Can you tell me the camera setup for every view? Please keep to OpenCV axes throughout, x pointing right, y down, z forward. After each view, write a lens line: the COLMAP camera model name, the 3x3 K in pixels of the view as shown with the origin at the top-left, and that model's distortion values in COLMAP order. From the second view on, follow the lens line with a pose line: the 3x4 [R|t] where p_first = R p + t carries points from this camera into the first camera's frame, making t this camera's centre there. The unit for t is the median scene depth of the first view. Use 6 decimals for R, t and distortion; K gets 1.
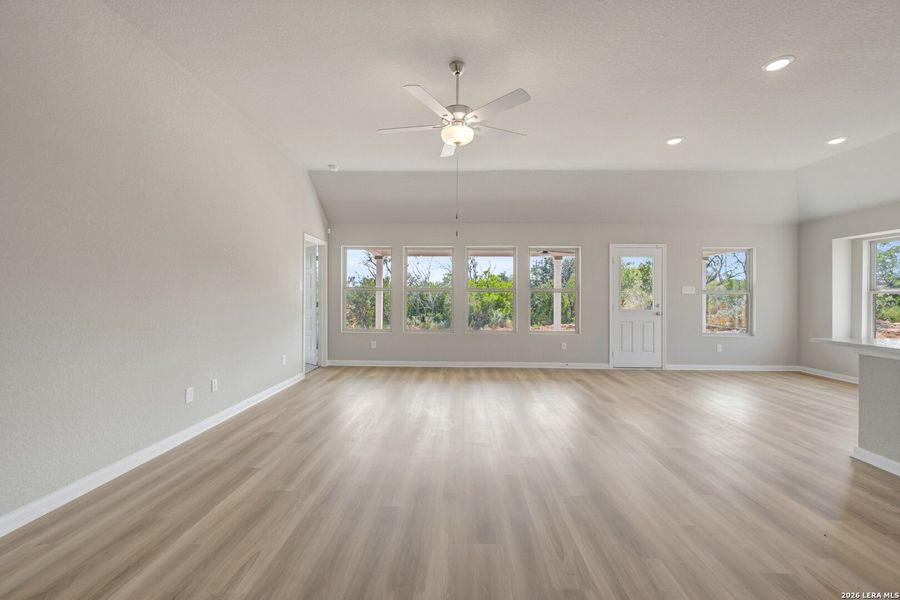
lens RADIAL K [[357.9, 0, 454.2], [0, 357.9, 298.8], [0, 0, 1]] dist [0.000628, -0.000174]
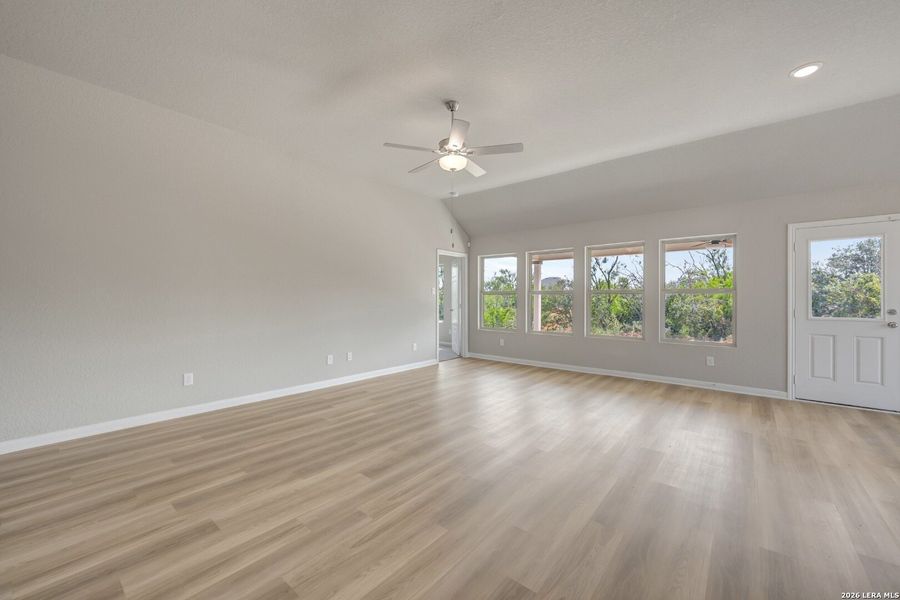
lens RADIAL K [[357.9, 0, 456.4], [0, 357.9, 298.9], [0, 0, 1]] dist [0.000628, -0.000174]
pose [[0.787716, -0.004338, -0.616023, 0.347893], [-0.001772, 0.999955, -0.009307, 0.003187], [0.616036, 0.008423, 0.787673, 0.033932]]
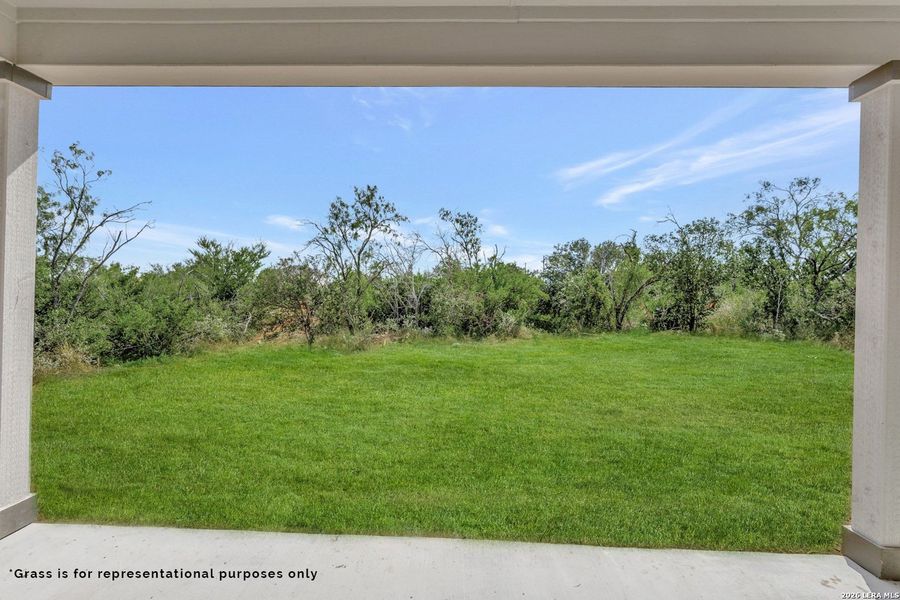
lens RADIAL K [[357.9, 0, 454.4], [0, 357.9, 292.4], [0, 0, 1]] dist [0.000628, -0.000174]
pose [[0.999880, 0.015271, -0.002705, 0.068355], [-0.015292, 0.999852, -0.007854, 0.001072], [0.002584, 0.007894, 0.999965, 1.114778]]
